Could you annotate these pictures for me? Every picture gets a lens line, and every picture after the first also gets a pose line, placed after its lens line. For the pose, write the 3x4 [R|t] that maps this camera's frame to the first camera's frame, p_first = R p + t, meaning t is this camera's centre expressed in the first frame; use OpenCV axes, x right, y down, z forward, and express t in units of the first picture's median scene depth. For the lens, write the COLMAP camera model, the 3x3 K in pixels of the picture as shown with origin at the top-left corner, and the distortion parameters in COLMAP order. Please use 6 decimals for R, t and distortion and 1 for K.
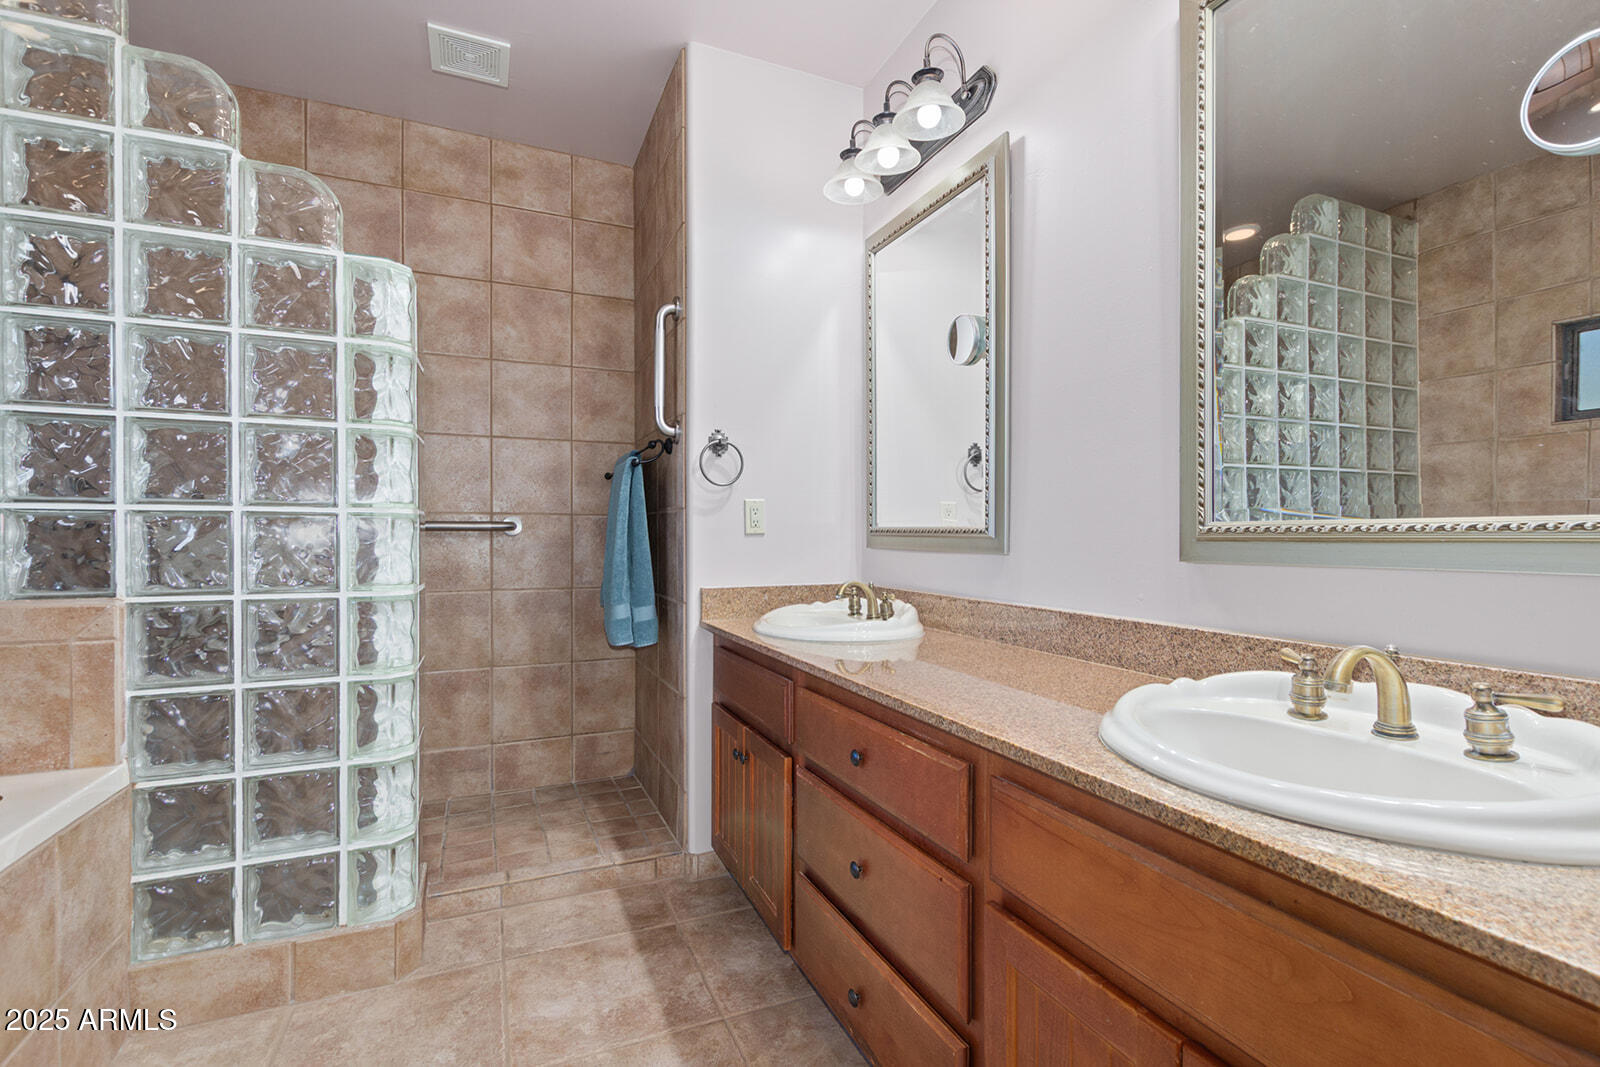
lens RADIAL K [[740.0, 0, 799.7], [0, 740.0, 533.1], [0, 0, 1]] dist [0.001392, -0.000419]
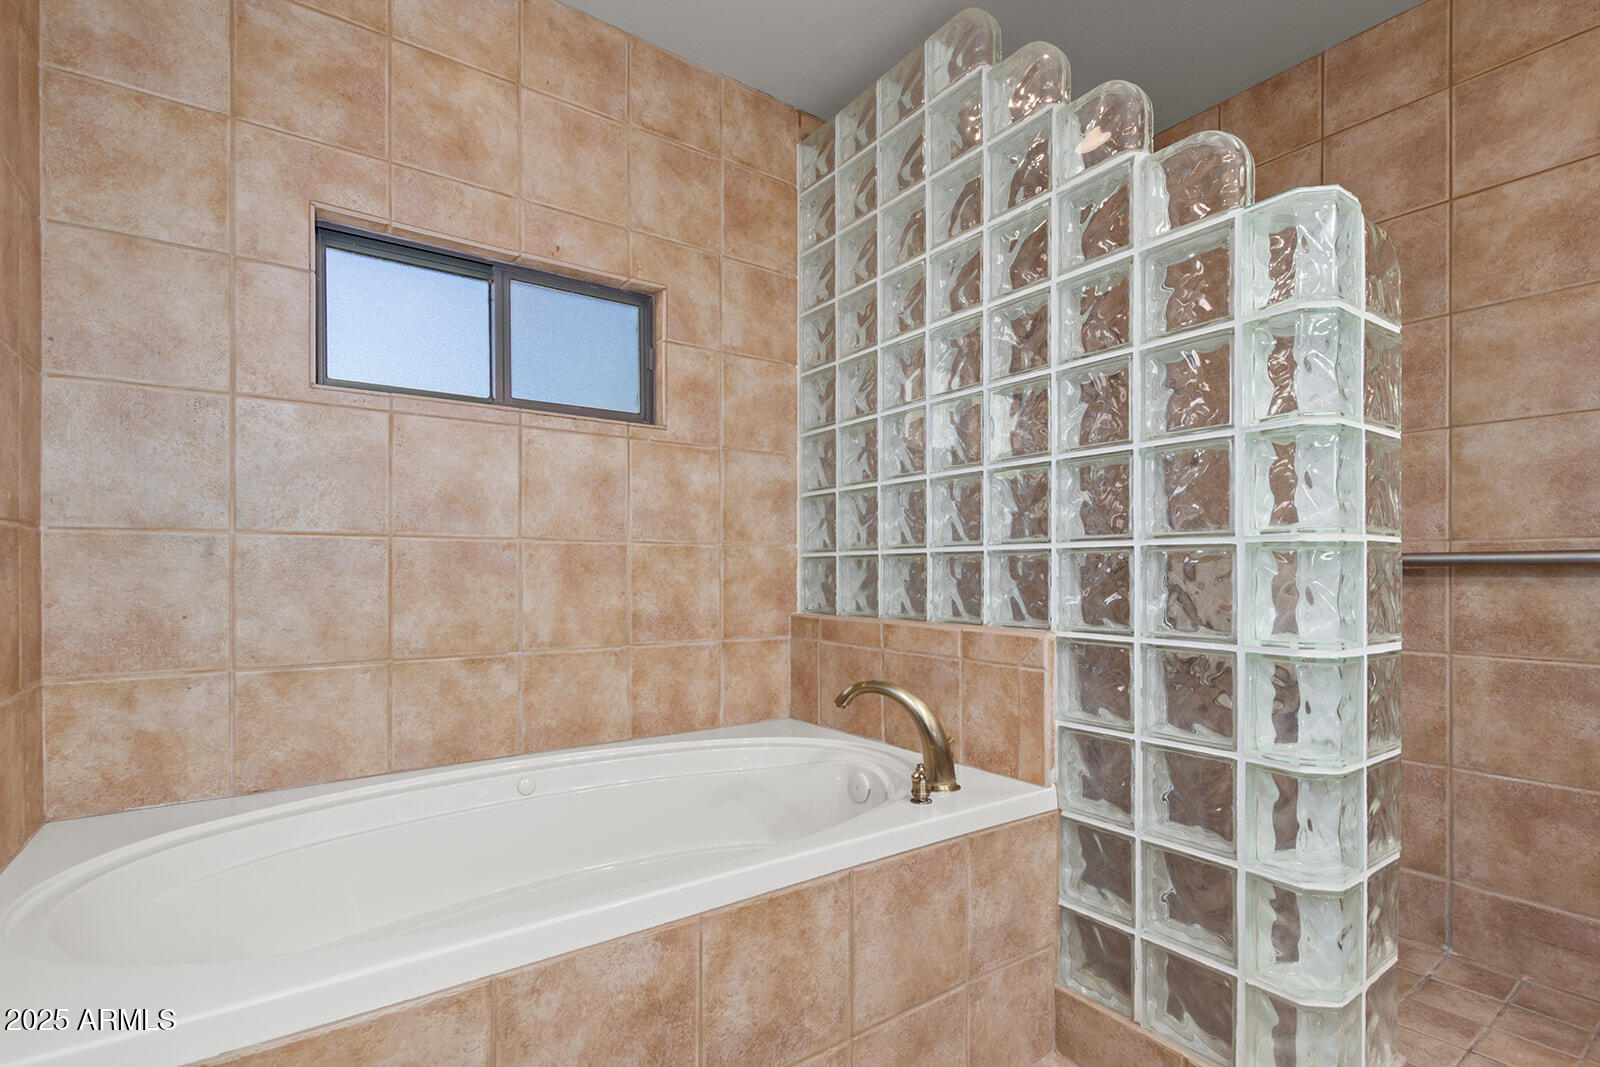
lens RADIAL K [[748.7, 0, 818.8], [0, 748.7, 567.6], [0, 0, 1]] dist [0.004658, -0.002217]
pose [[0.221031, -0.002155, -0.975264, 0.057487], [0.002204, 0.999996, -0.001710, -0.002591], [0.975264, -0.001772, 0.221035, 0.429381]]
